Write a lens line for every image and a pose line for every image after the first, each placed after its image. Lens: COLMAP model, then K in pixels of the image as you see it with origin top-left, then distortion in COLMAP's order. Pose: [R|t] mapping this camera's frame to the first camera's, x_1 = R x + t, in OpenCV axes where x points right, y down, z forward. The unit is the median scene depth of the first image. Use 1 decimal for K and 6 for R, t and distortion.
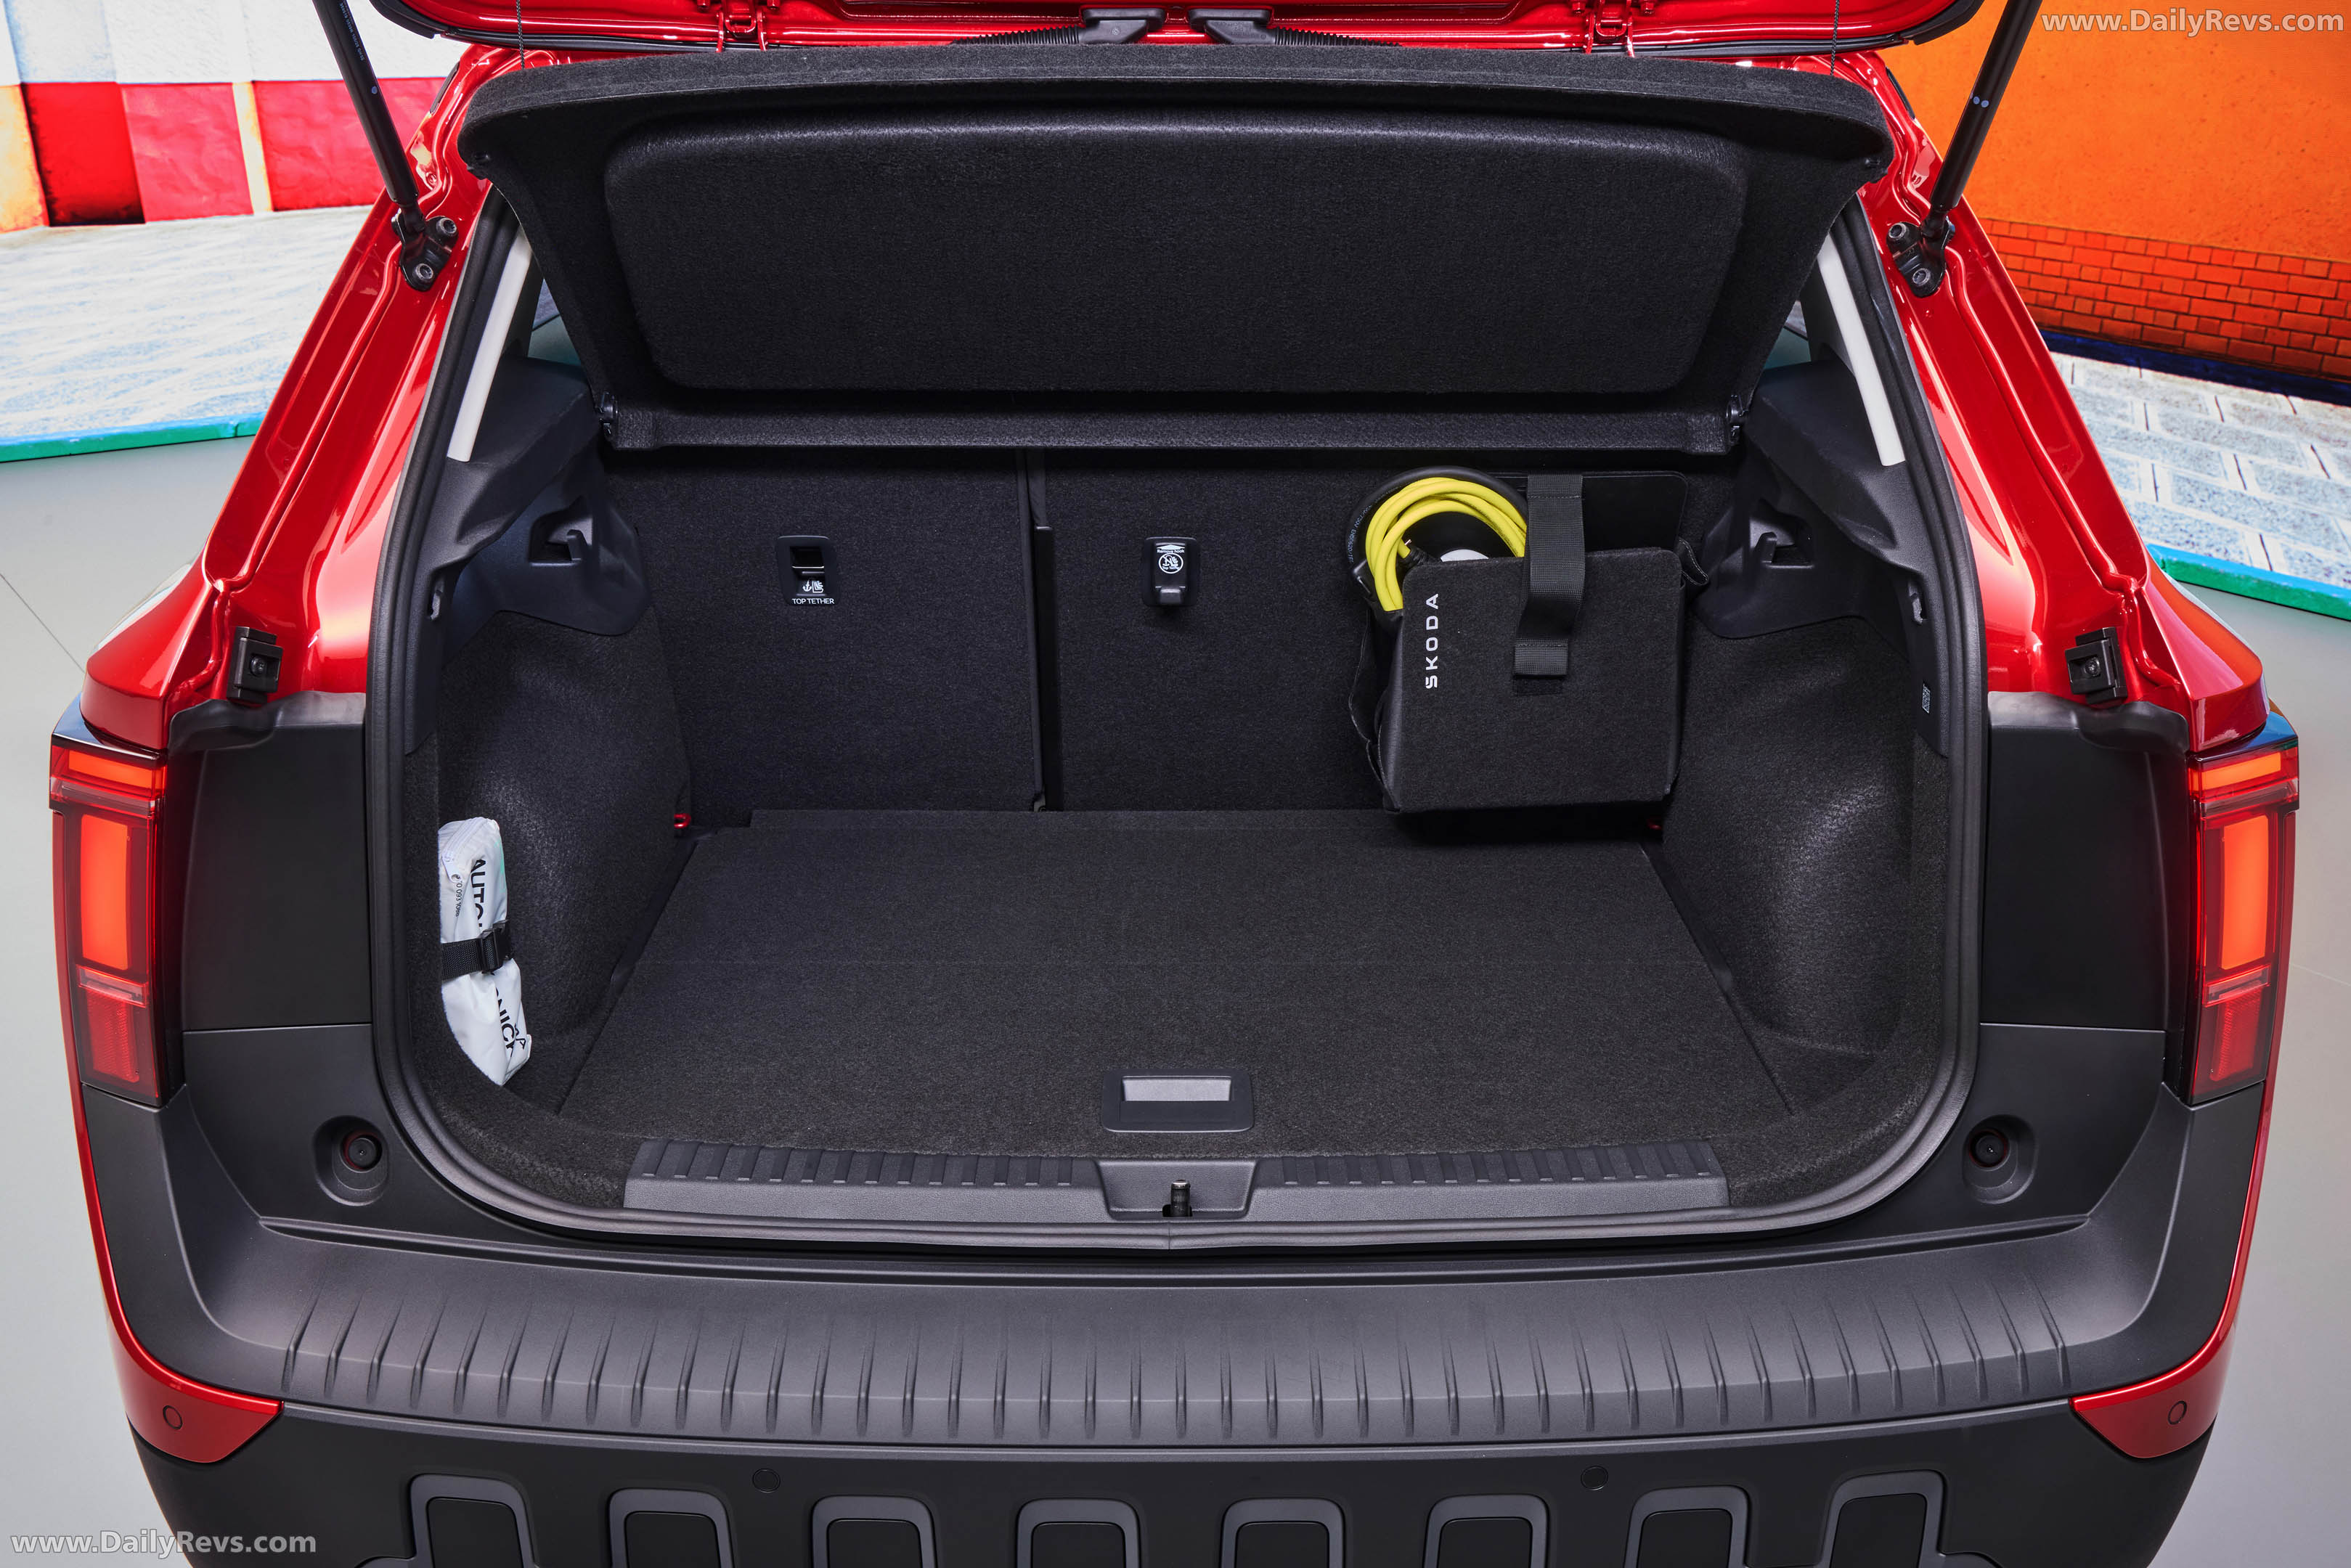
lens RADIAL K [[2118.6, 0, 1175.0], [0, 2118.6, 783.0], [0, 0, 1]] dist [-0.002056, -0.000996]
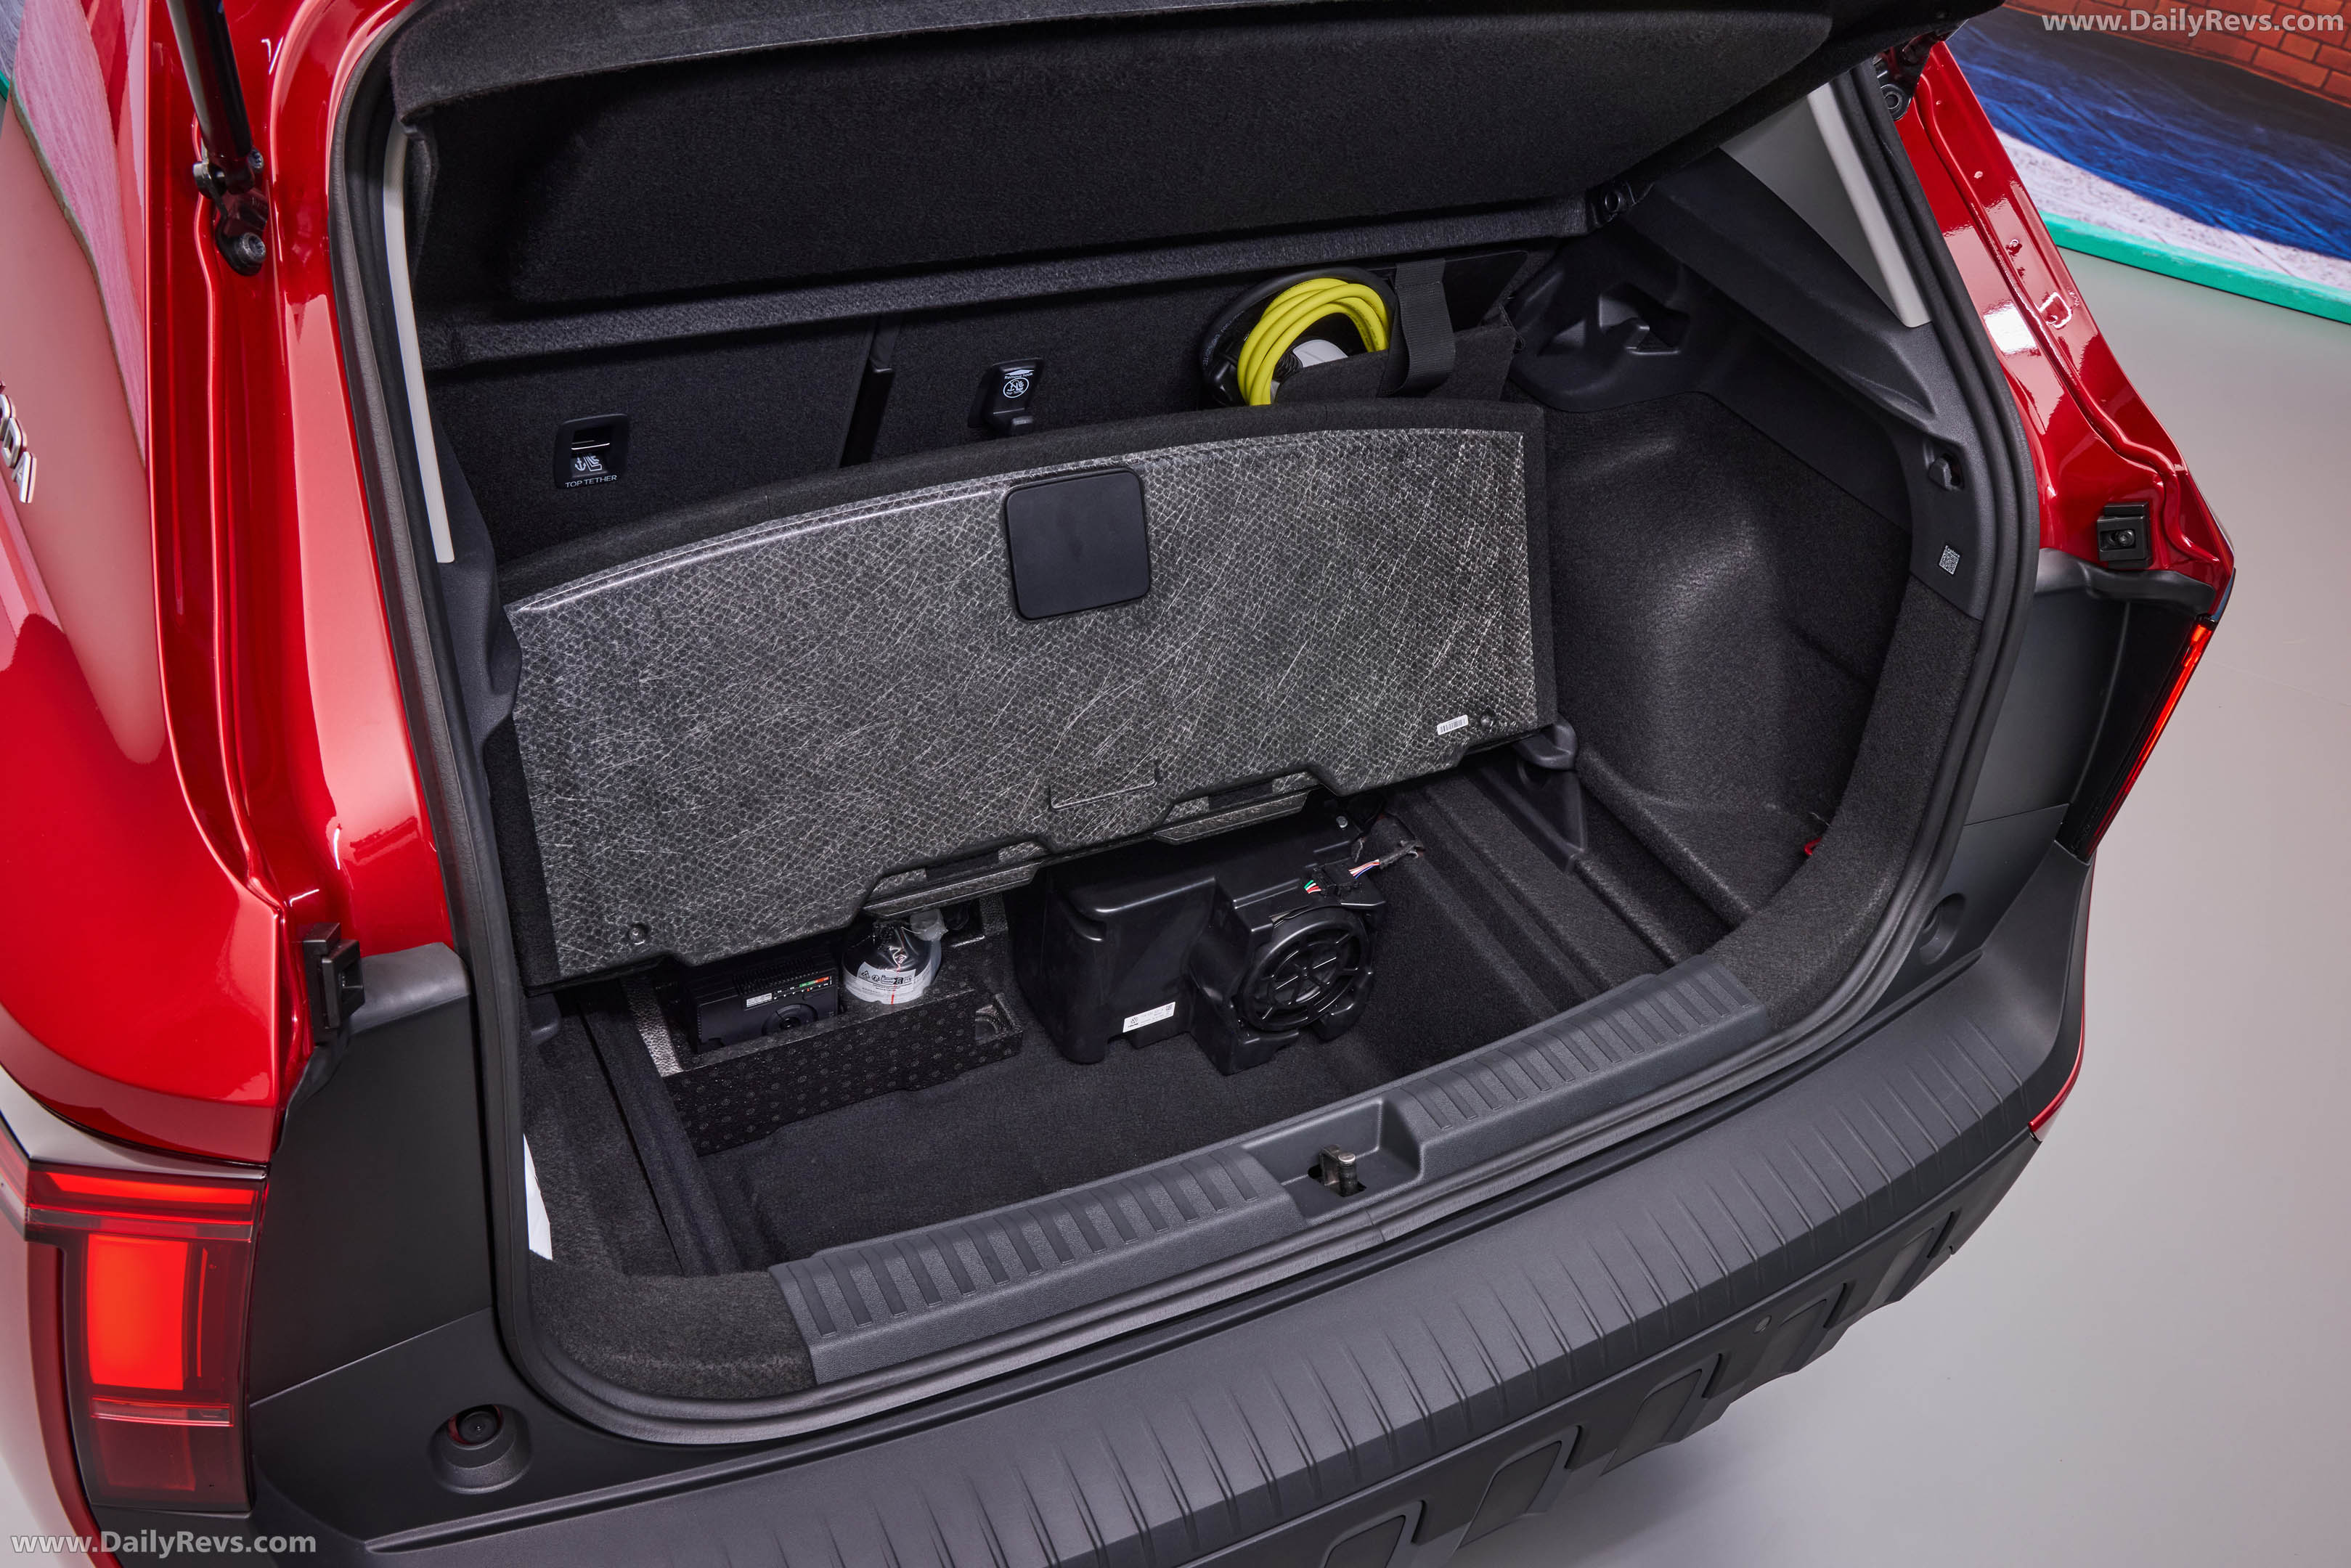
lens RADIAL K [[1866.8, 0, 1161.1], [0, 1866.8, 789.8], [0, 0, 1]] dist [-0.024969, 0.049969]
pose [[0.882199, -0.216773, 0.418013, -0.320083], [0.065673, 0.935699, 0.346633, -0.220495], [-0.466275, -0.278347, 0.839709, 0.290092]]
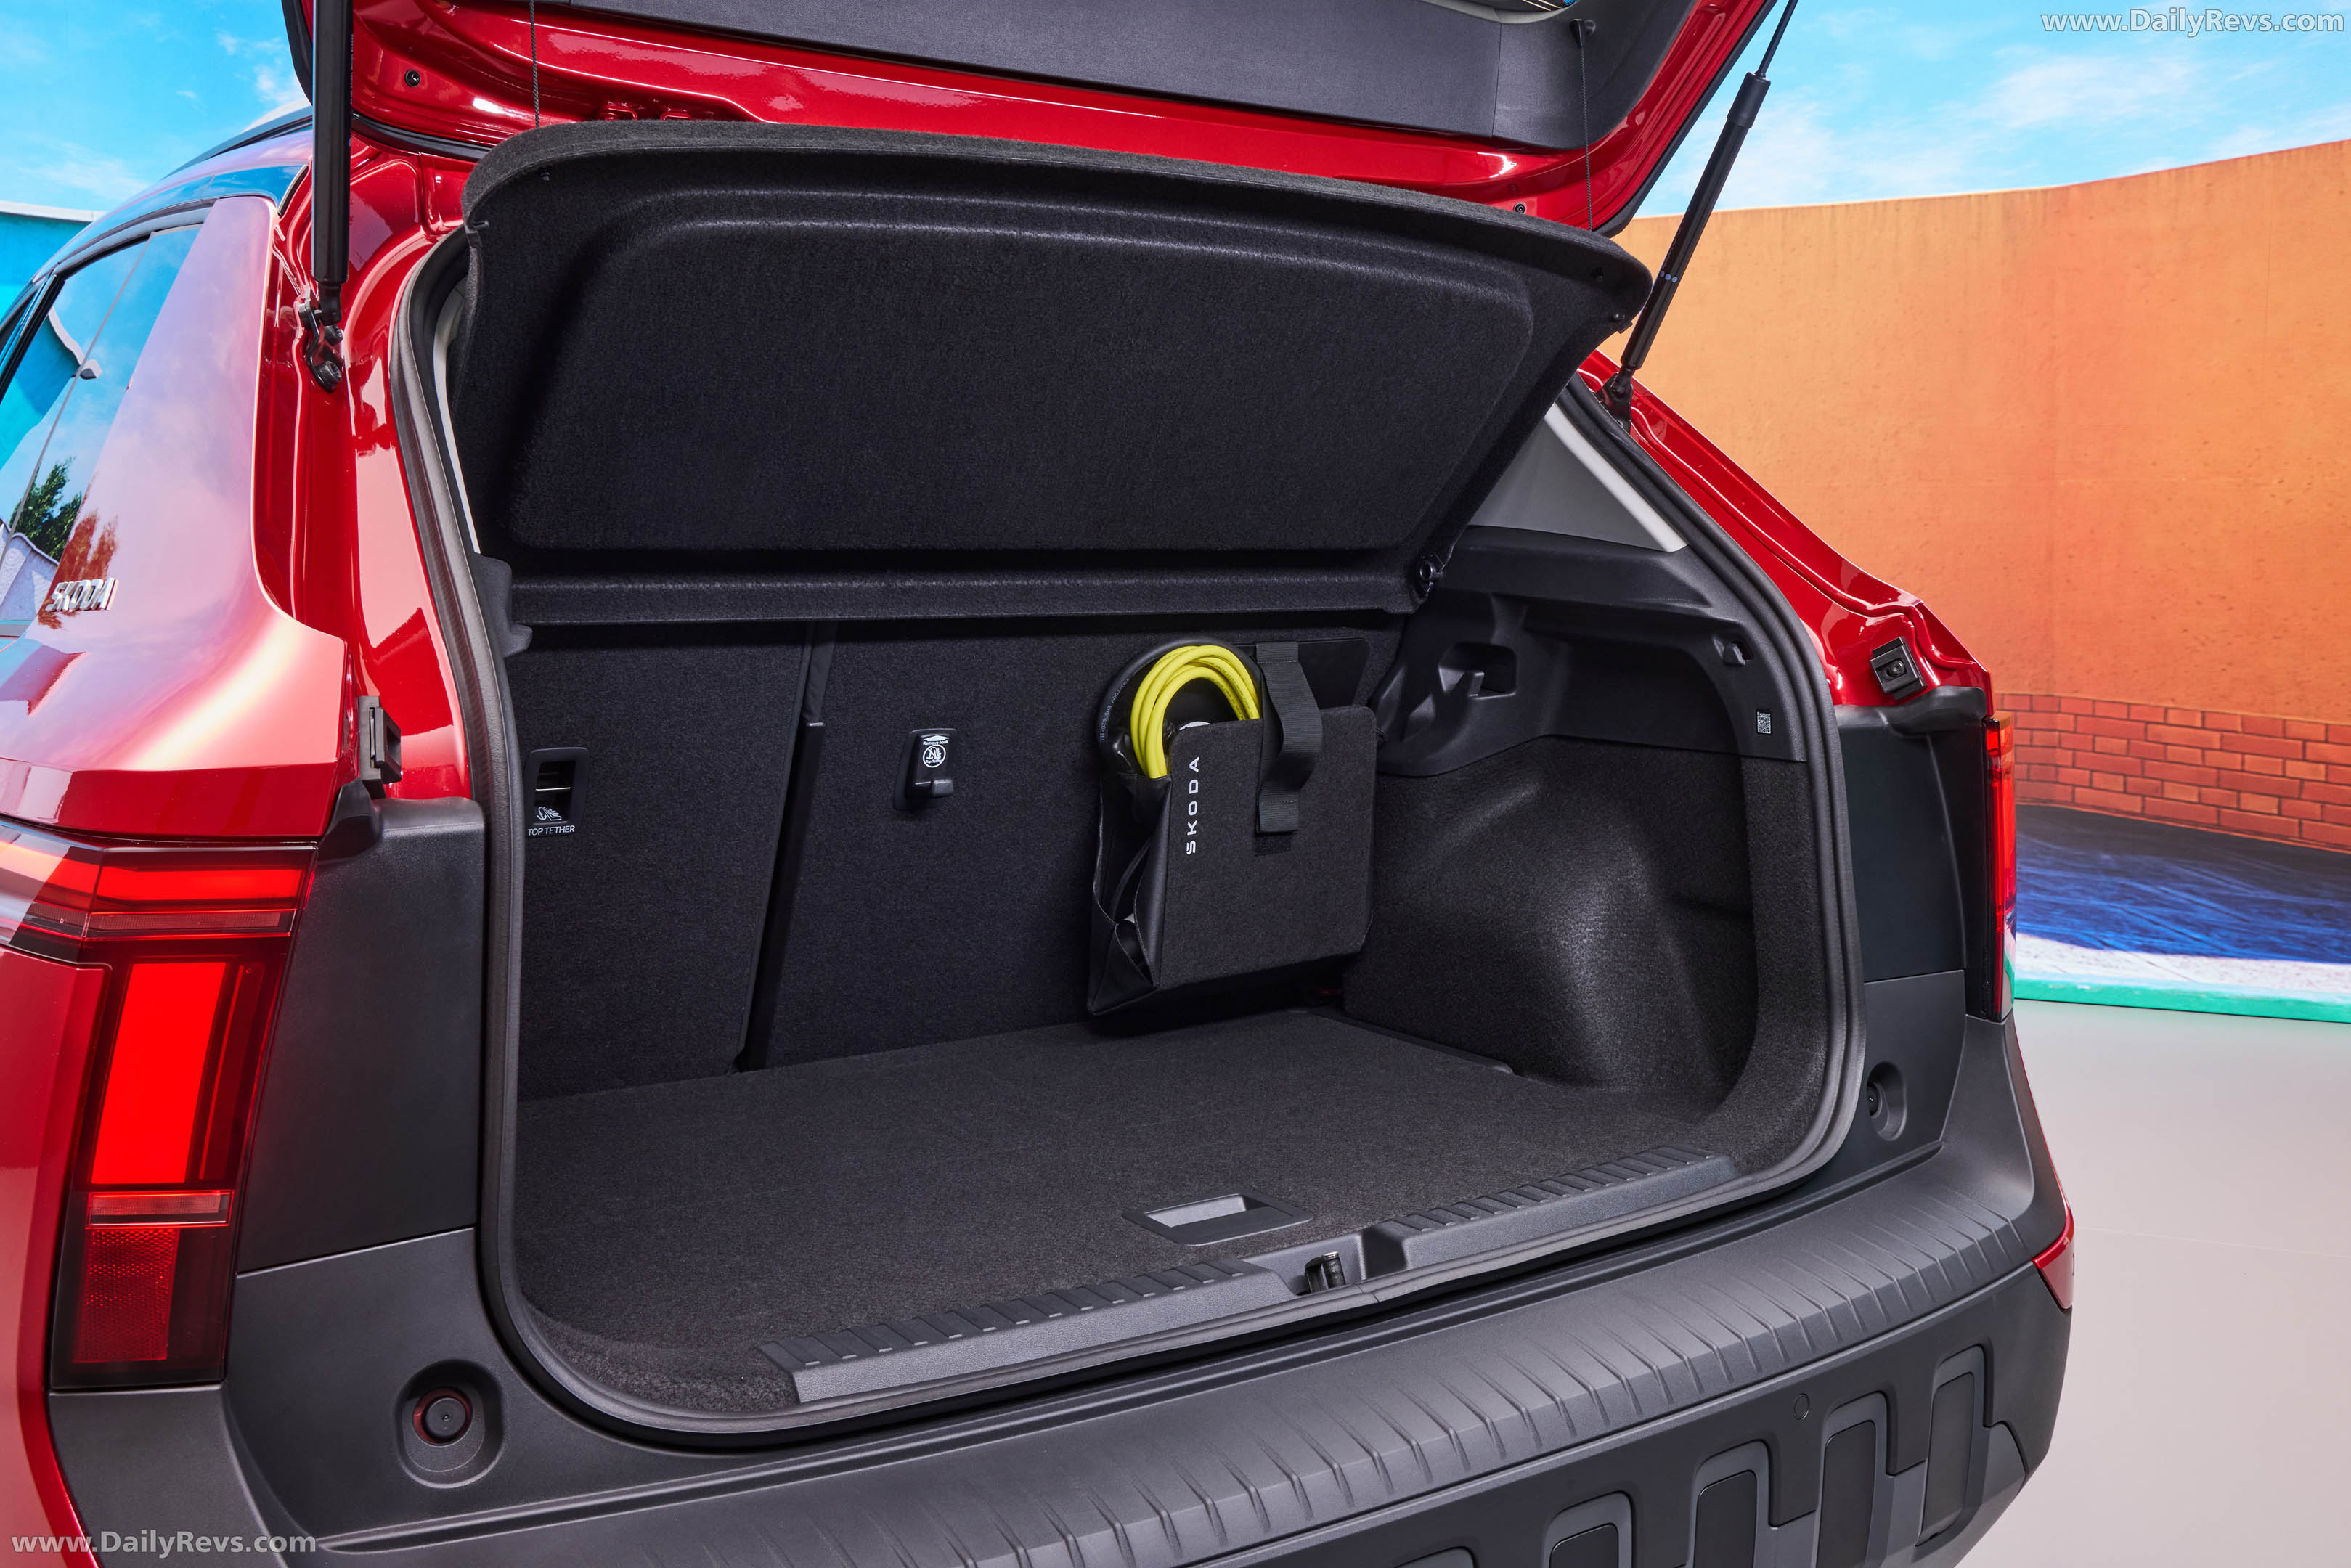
lens RADIAL K [[2102.3, 0, 1230.7], [0, 2102.3, 771.7], [0, 0, 1]] dist [-0.000918, 0.000229]
pose [[0.831615, -0.063017, 0.551766, -0.442139], [0.202371, 0.959614, -0.195413, 0.125702], [-0.517168, 0.274170, 0.810782, 0.150058]]
